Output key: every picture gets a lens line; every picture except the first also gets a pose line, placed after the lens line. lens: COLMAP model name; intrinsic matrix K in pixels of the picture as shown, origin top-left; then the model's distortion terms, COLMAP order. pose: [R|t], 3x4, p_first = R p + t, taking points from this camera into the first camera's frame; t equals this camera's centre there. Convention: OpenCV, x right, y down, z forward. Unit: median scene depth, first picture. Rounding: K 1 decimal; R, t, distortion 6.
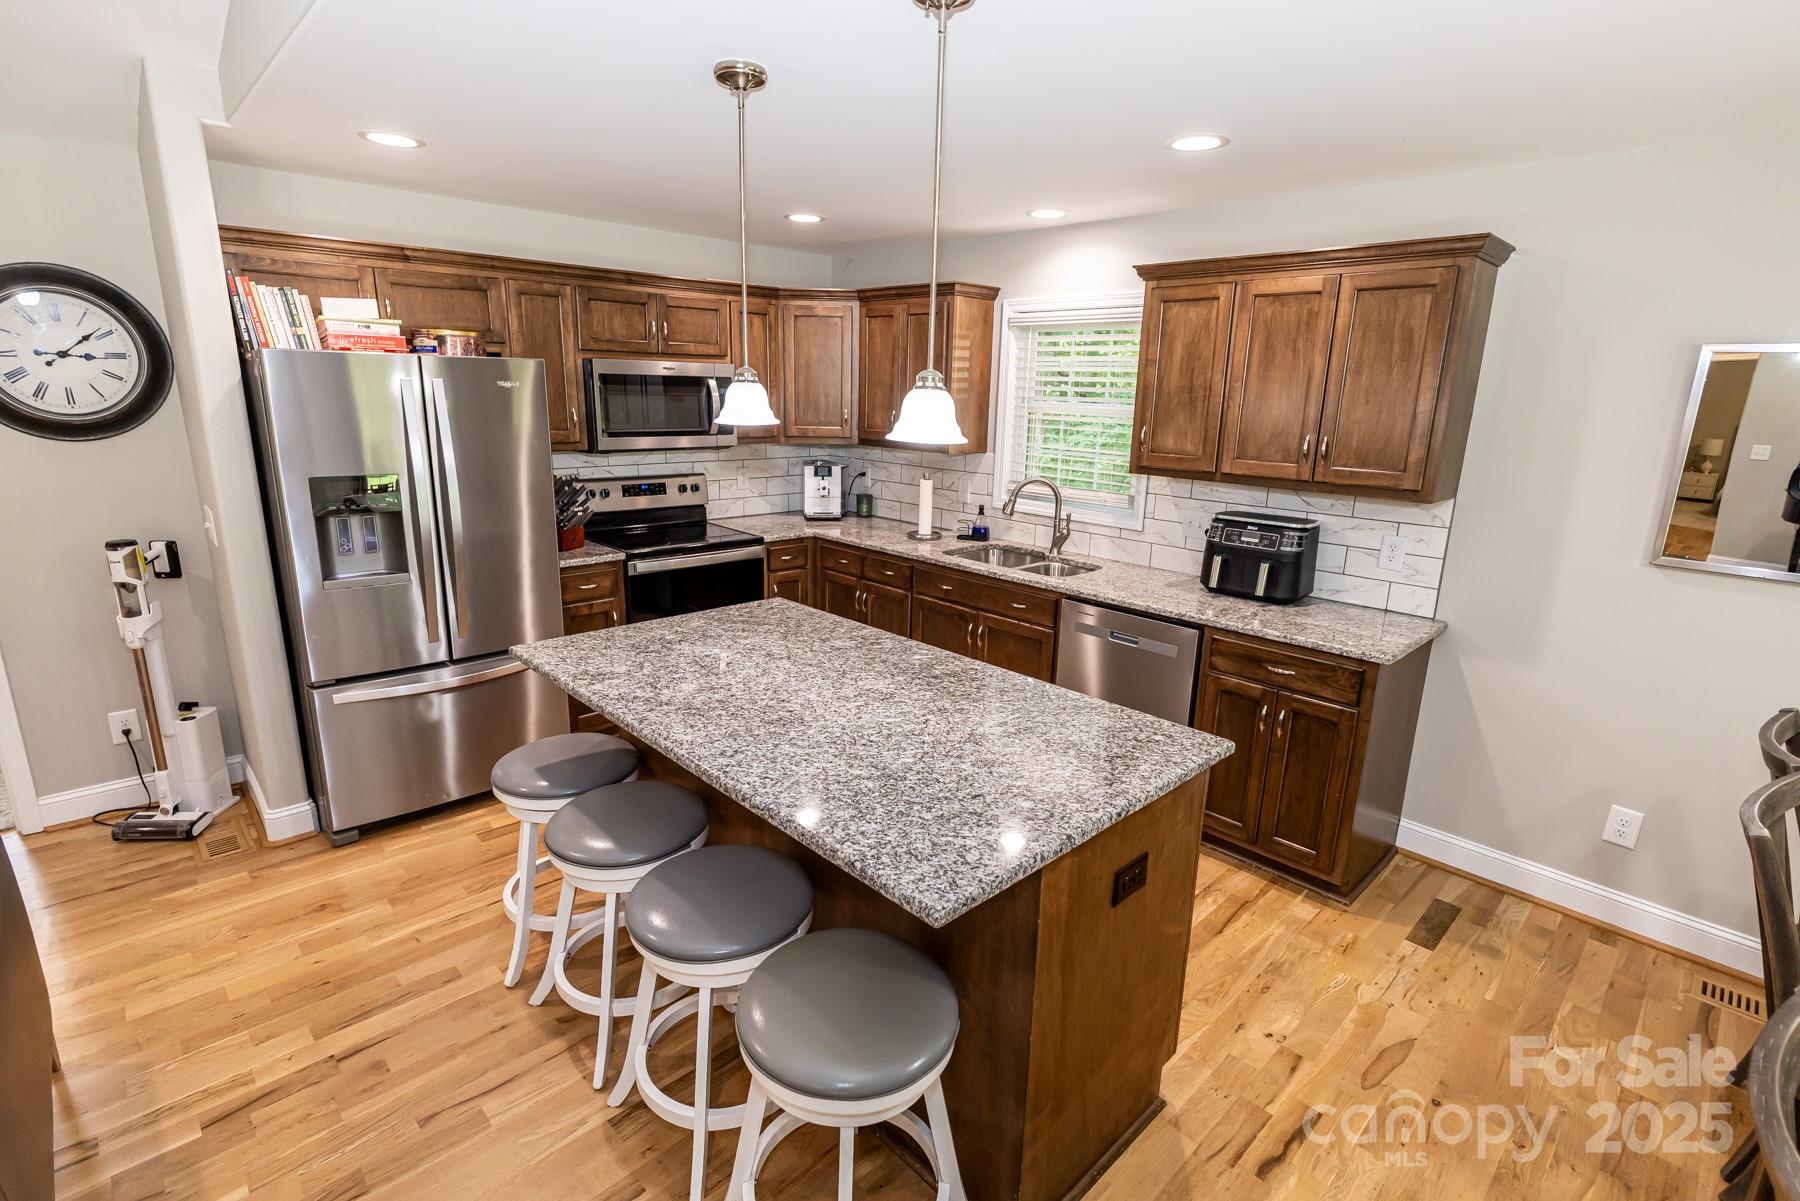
lens RADIAL K [[857.0, 0, 898.4], [0, 857.0, 601.9], [0, 0, 1]] dist [-0.005757, -0.000454]
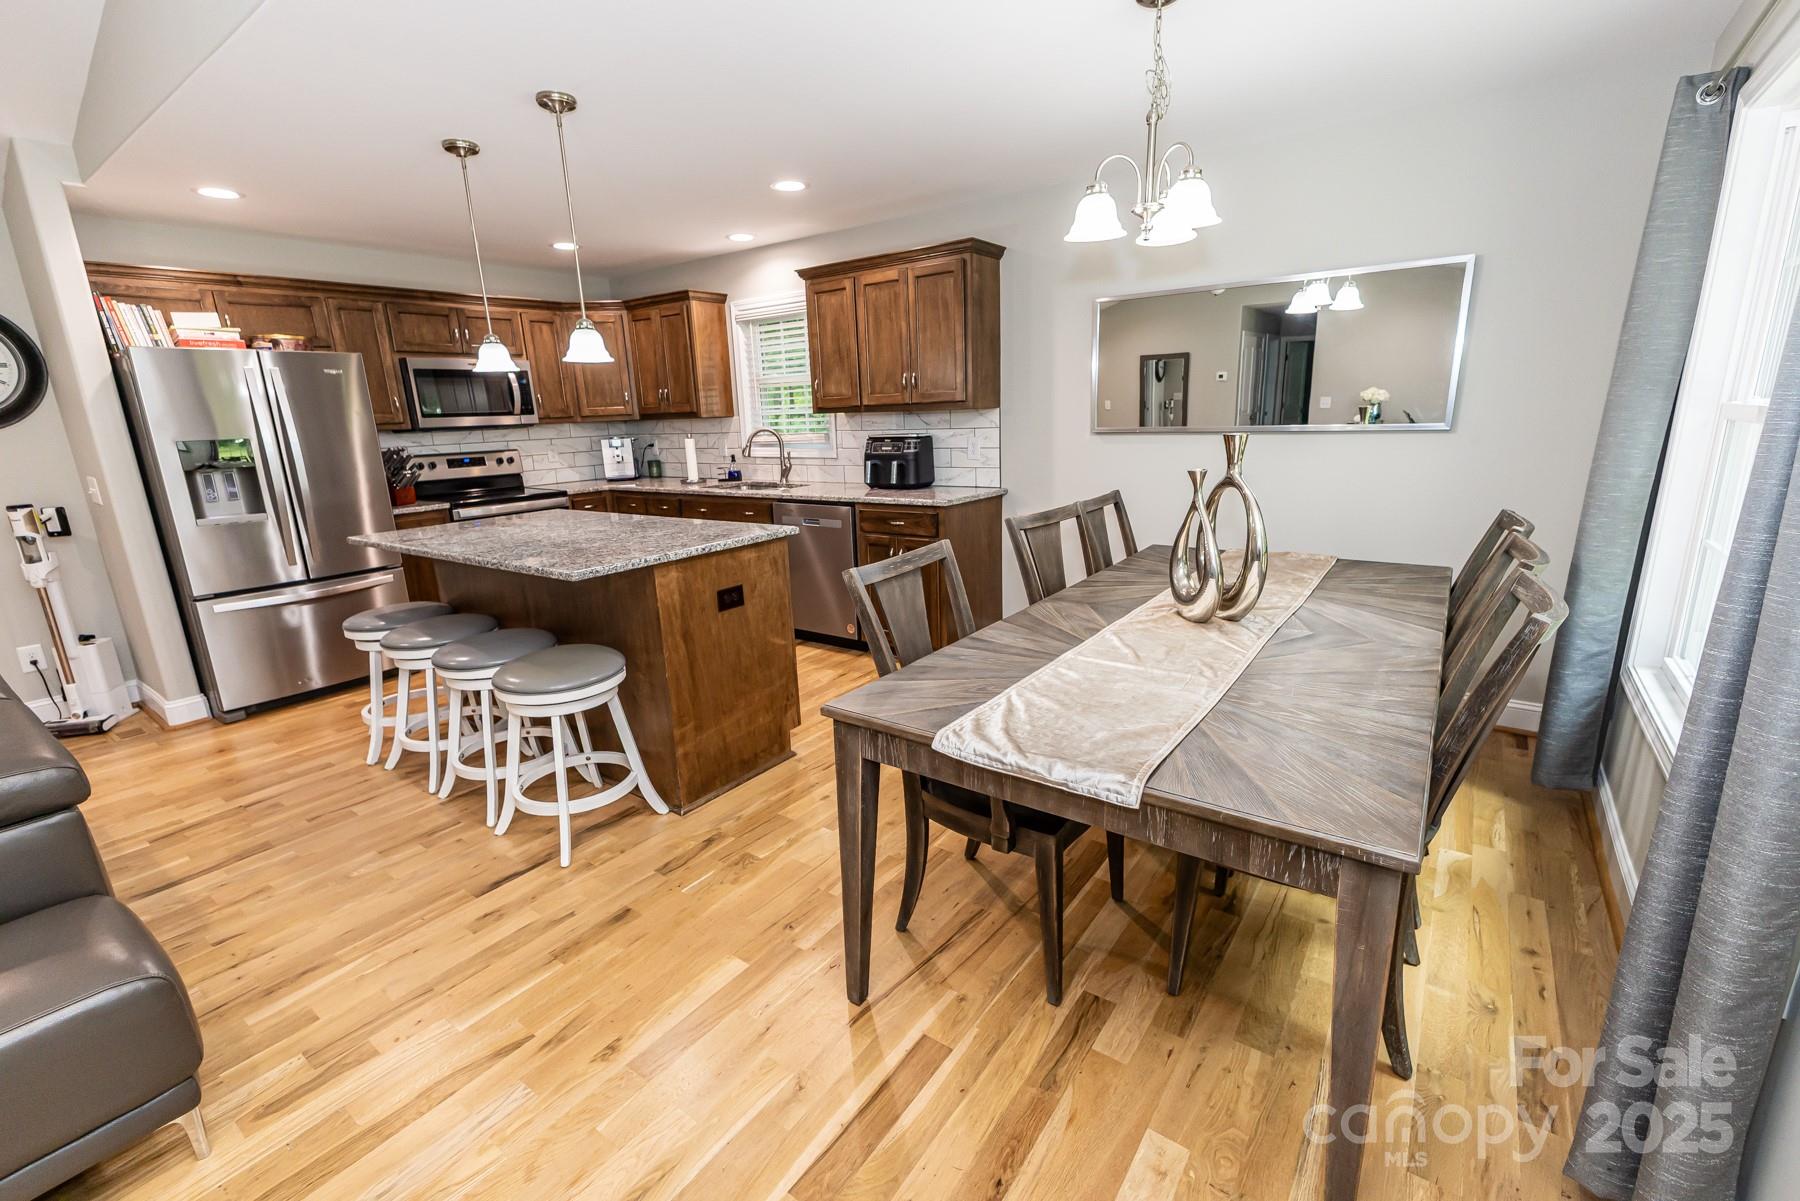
lens RADIAL K [[774.7, 0, 914.7], [0, 774.7, 605.6], [0, 0, 1]] dist [-0.007607, -0.001925]
pose [[0.980155, -0.103229, 0.169231, 0.204703], [0.103284, 0.994616, 0.008501, 0.201530], [-0.169197, 0.009147, 0.985540, -0.358871]]
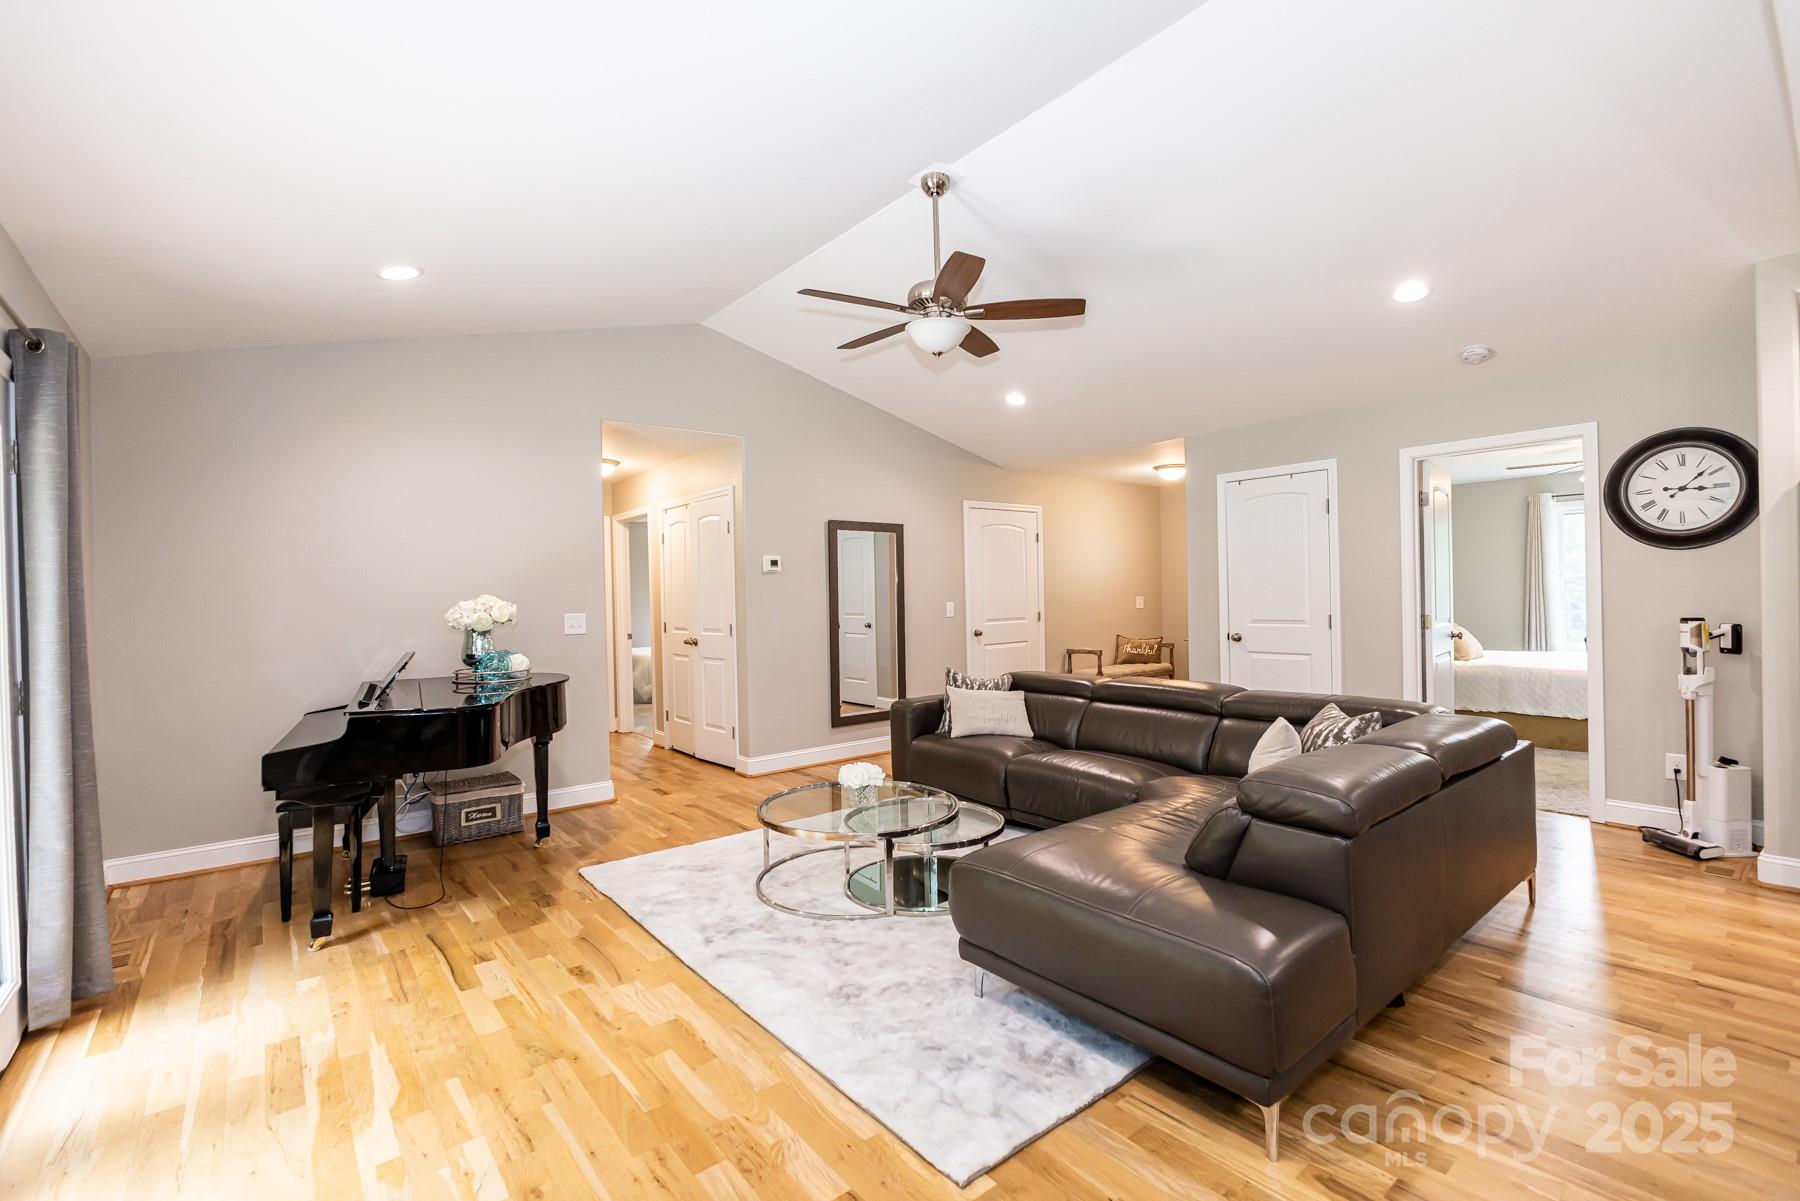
lens RADIAL K [[816.2, 0, 901.1], [0, 816.2, 589.0], [0, 0, 1]] dist [-0.010843, -0.000117]
pose [[-0.064603, -0.026864, -0.997549, 0.410363], [-0.231747, 0.972712, -0.011187, 0.176736], [0.970628, 0.230457, -0.069066, -0.121971]]
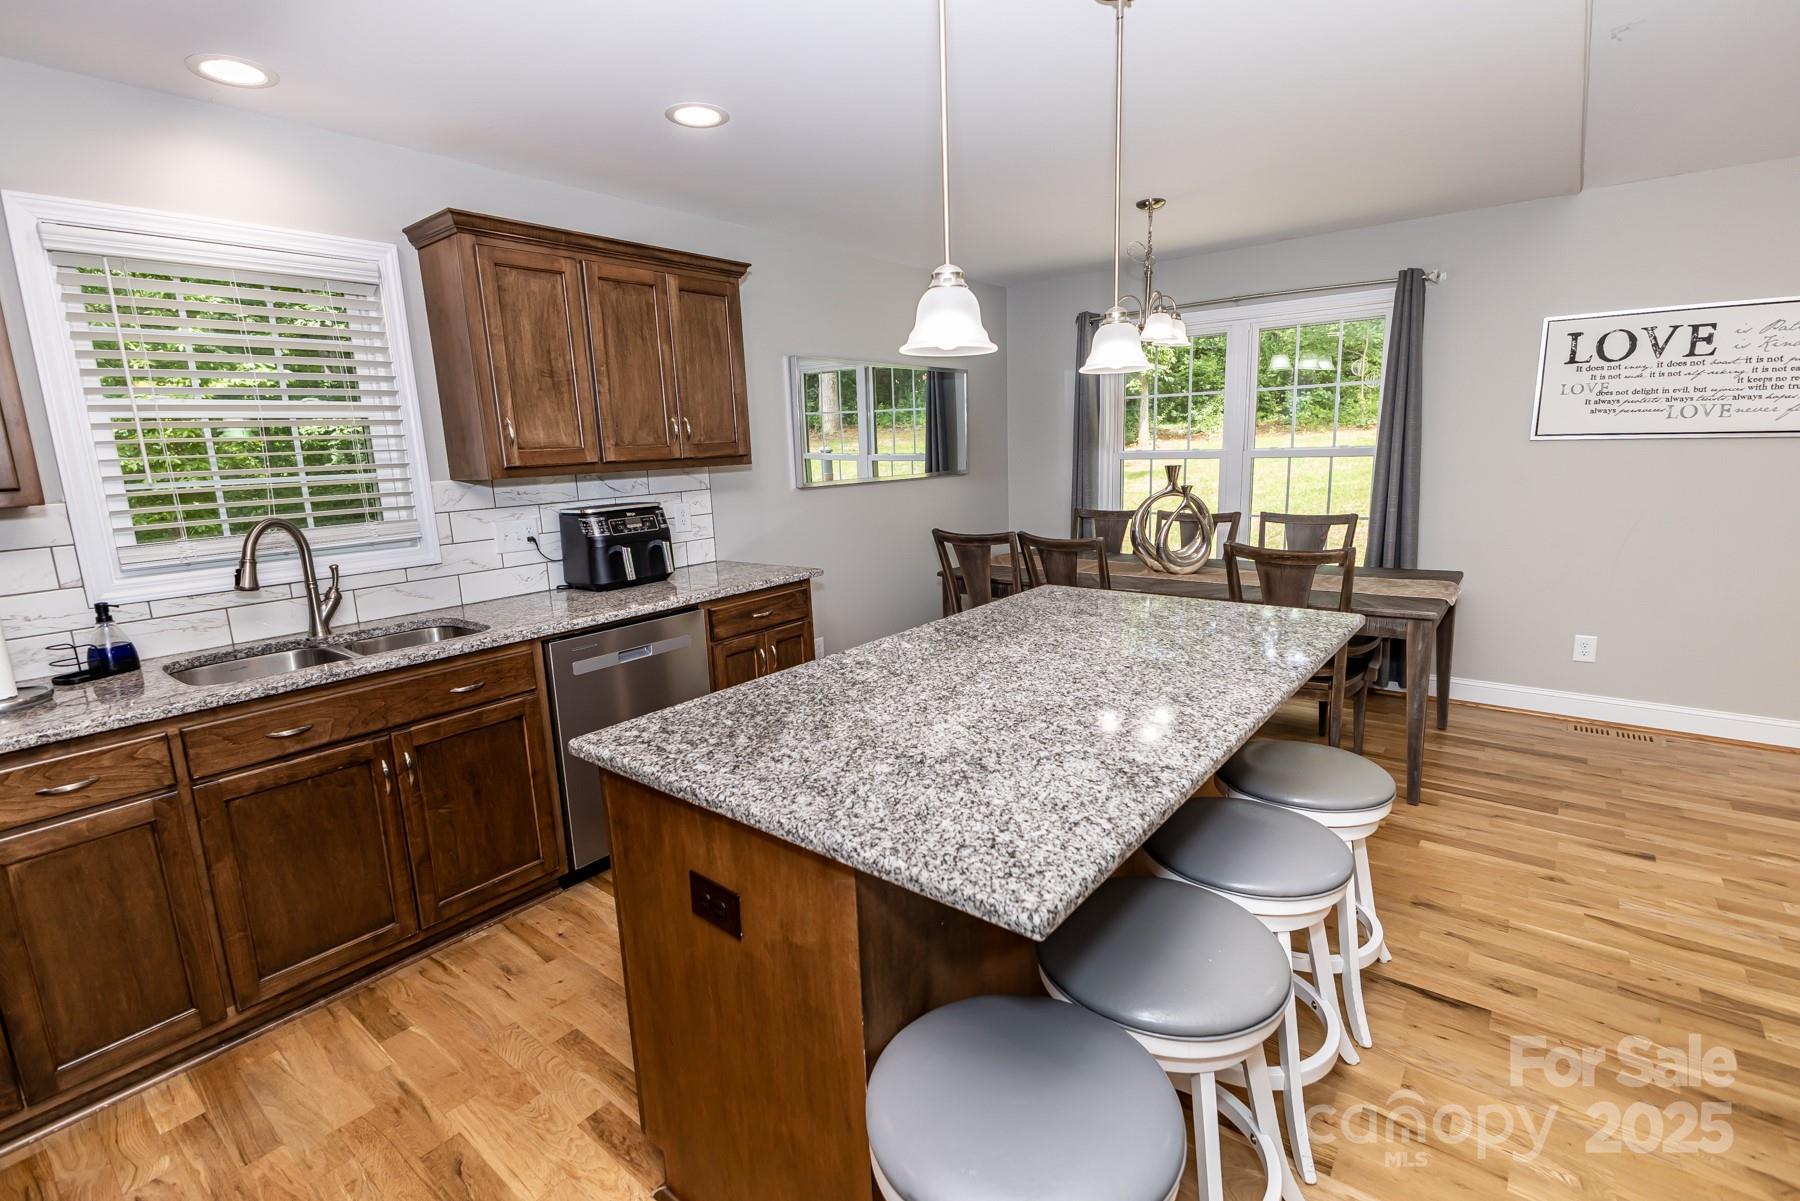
lens RADIAL K [[816.2, 0, 912.3], [0, 816.2, 595.9], [0, 0, 1]] dist [-0.010843, -0.000117]
pose [[-0.140291, -0.202035, 0.969278, -0.588283], [0.277621, 0.931662, 0.234377, -0.133462], [-0.950392, 0.301973, -0.074614, 0.811297]]
